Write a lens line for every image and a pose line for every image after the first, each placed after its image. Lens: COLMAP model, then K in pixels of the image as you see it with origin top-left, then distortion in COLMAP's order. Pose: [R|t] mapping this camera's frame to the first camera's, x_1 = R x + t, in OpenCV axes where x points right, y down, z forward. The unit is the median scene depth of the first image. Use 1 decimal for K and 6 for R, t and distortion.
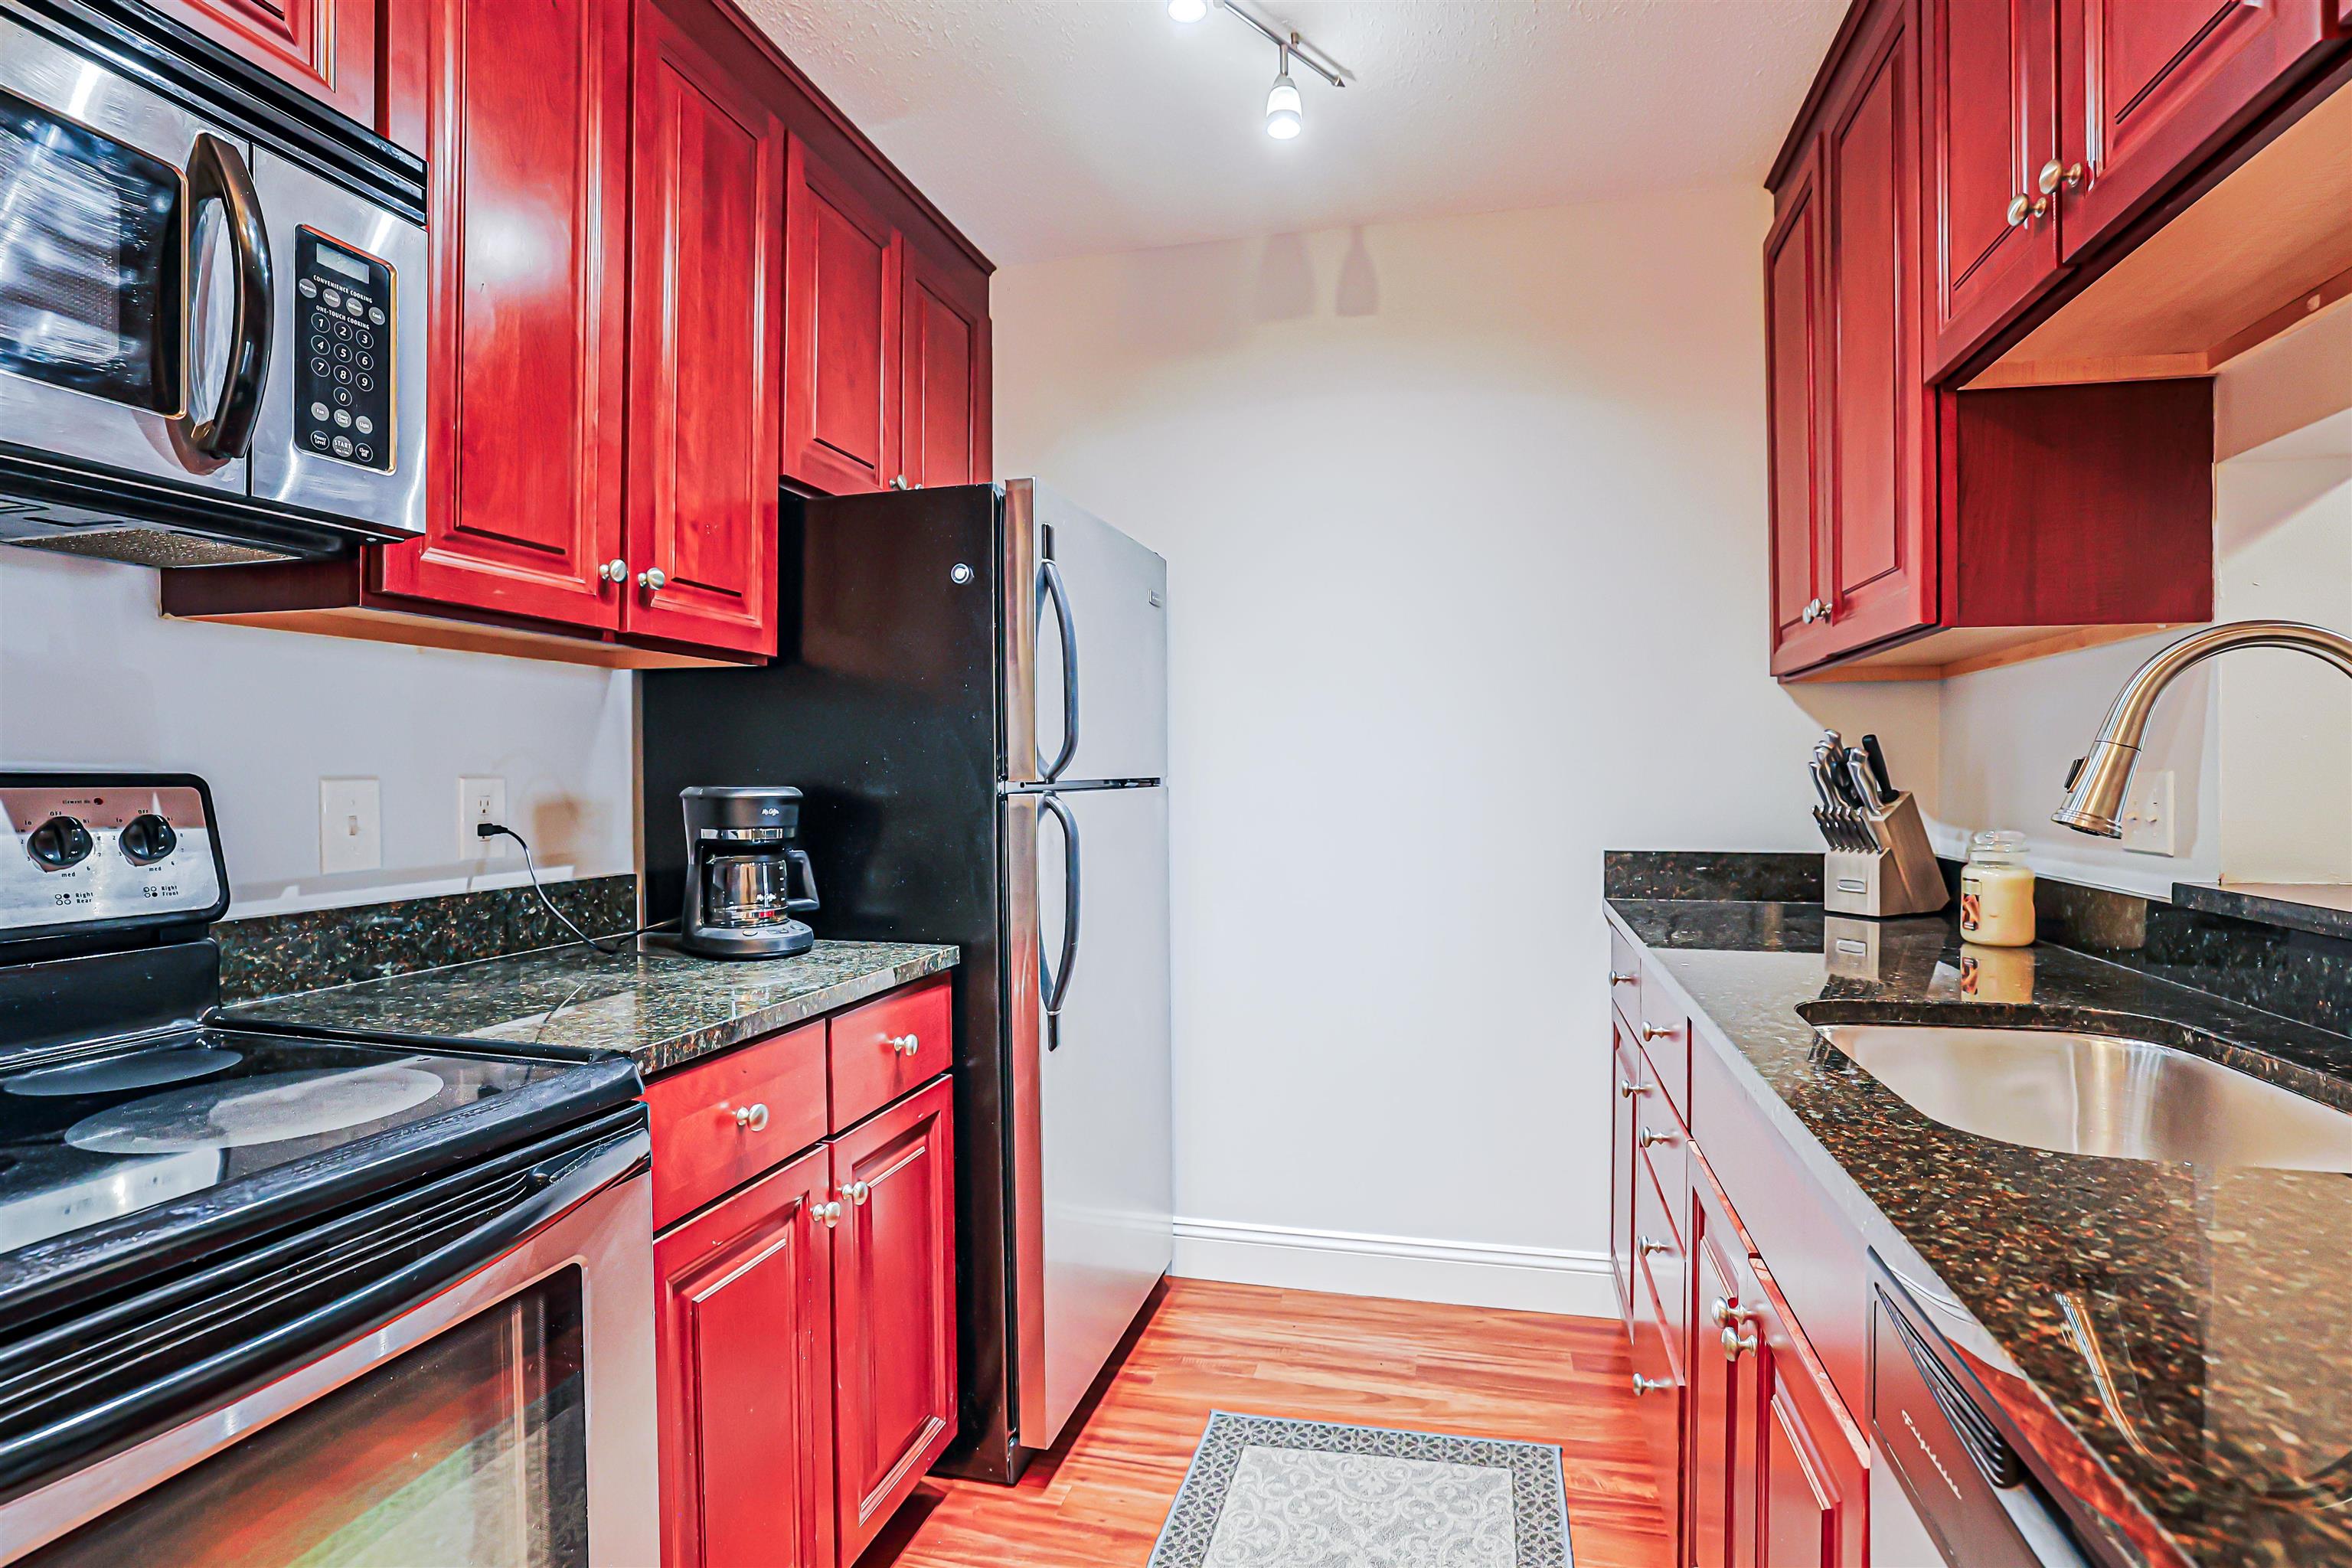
lens RADIAL K [[1086.8, 0, 1183.8], [0, 1086.8, 780.6], [0, 0, 1]] dist [-0.053218, 0.020197]
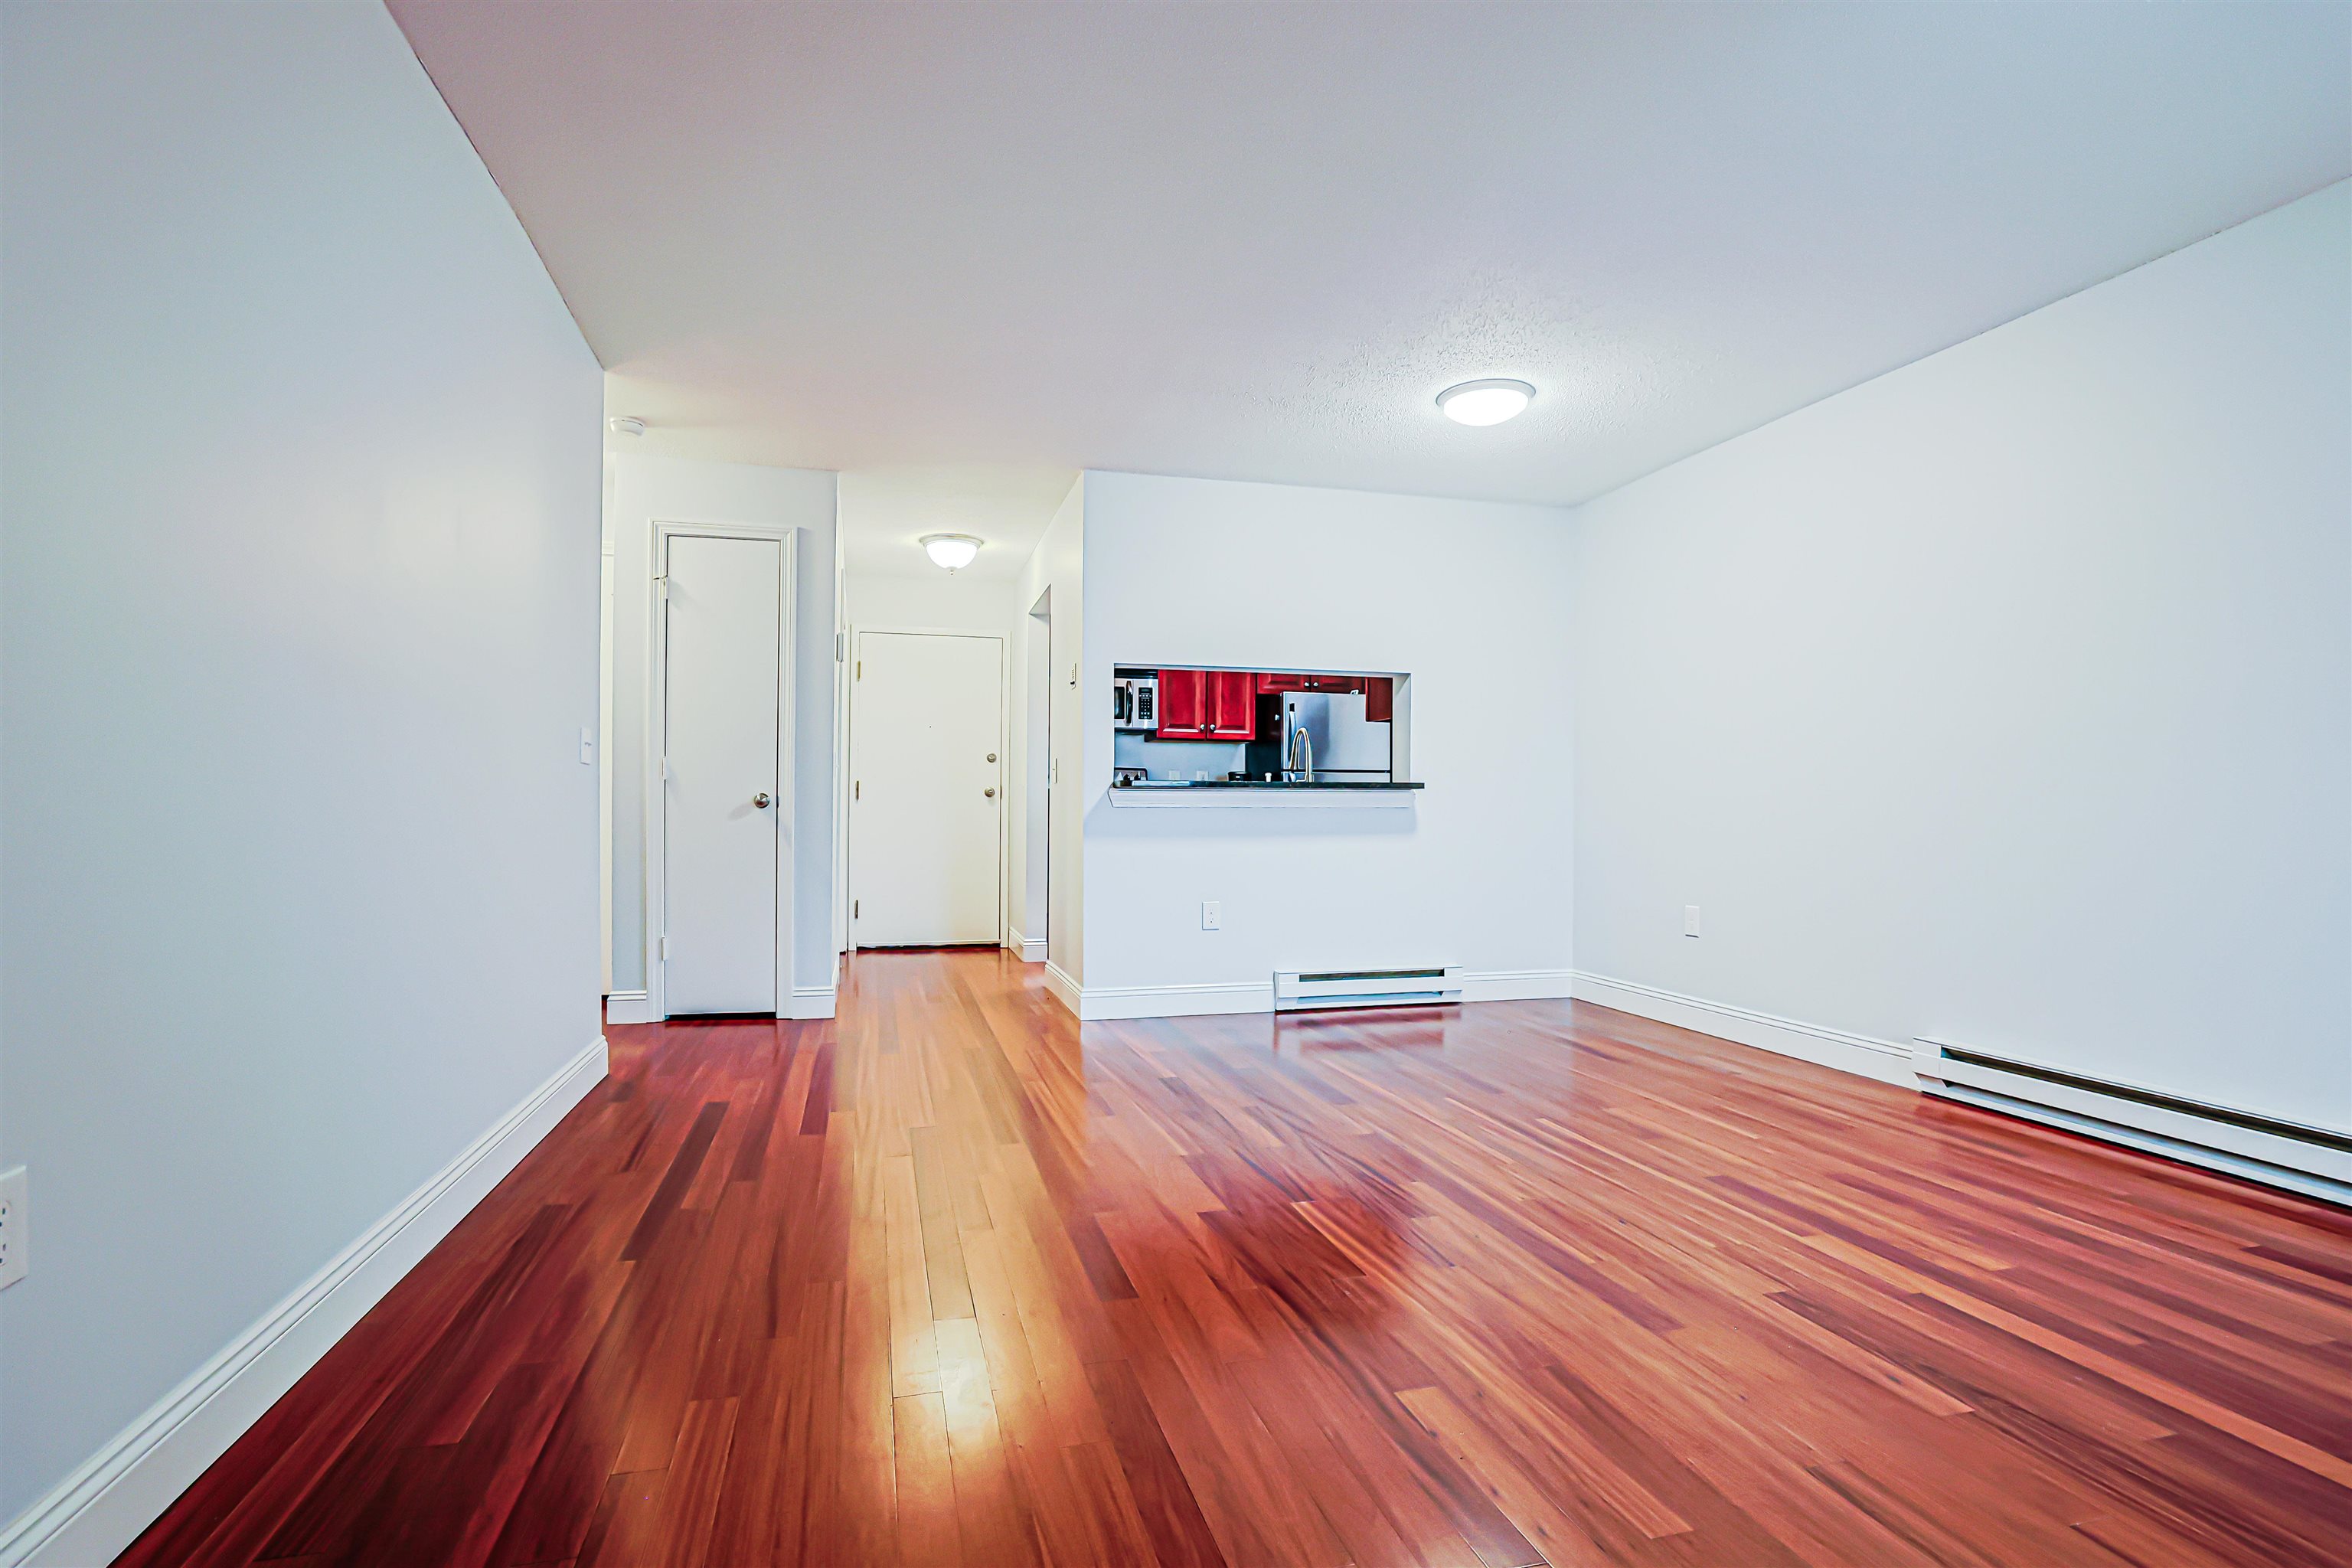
lens RADIAL K [[1086.8, 0, 1183.8], [0, 1086.8, 780.6], [0, 0, 1]] dist [-0.053218, 0.020197]
pose [[0.508002, -0.014777, -0.861229, 3.201501], [-0.012098, 0.999632, -0.024288, 0.151498], [0.861271, 0.022758, 0.507636, -1.381560]]
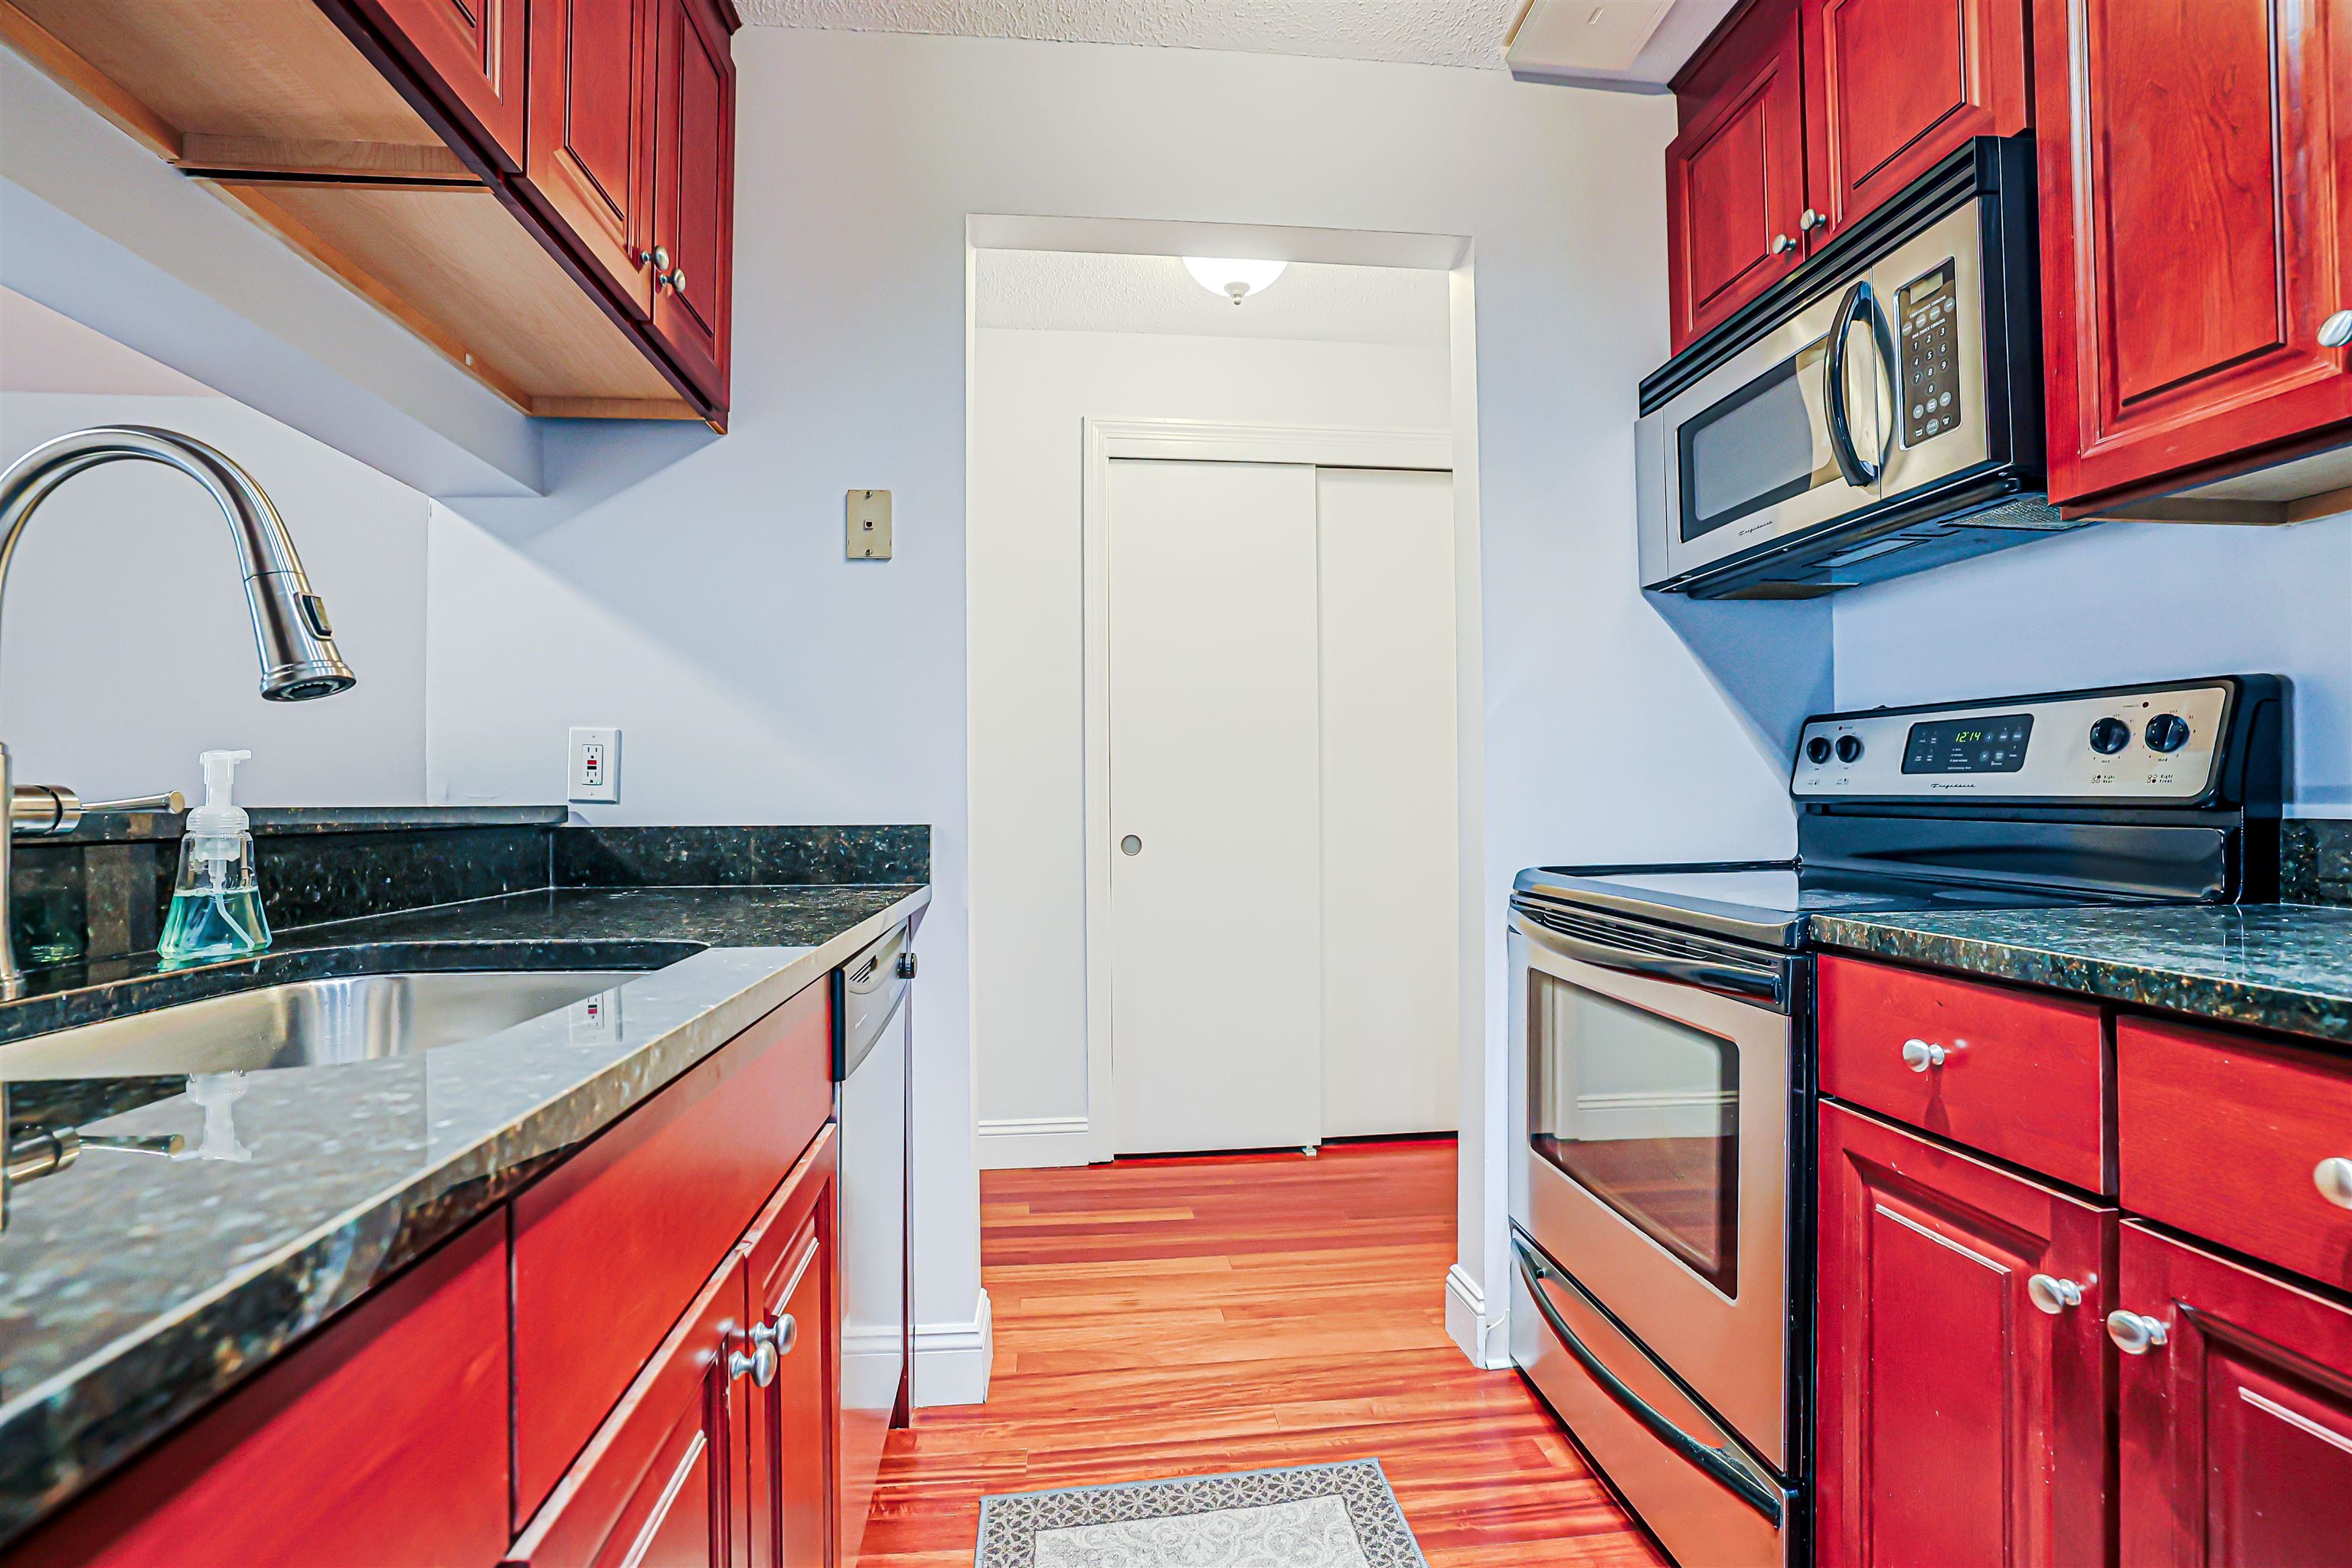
lens RADIAL K [[1086.8, 0, 1183.8], [0, 1086.8, 780.6], [0, 0, 1]] dist [-0.053218, 0.020197]
pose [[-0.931602, 0.007344, -0.363406, 0.328195], [0.008471, 0.999963, -0.001507, 0.068320], [0.363381, -0.004482, -0.931630, 1.158418]]
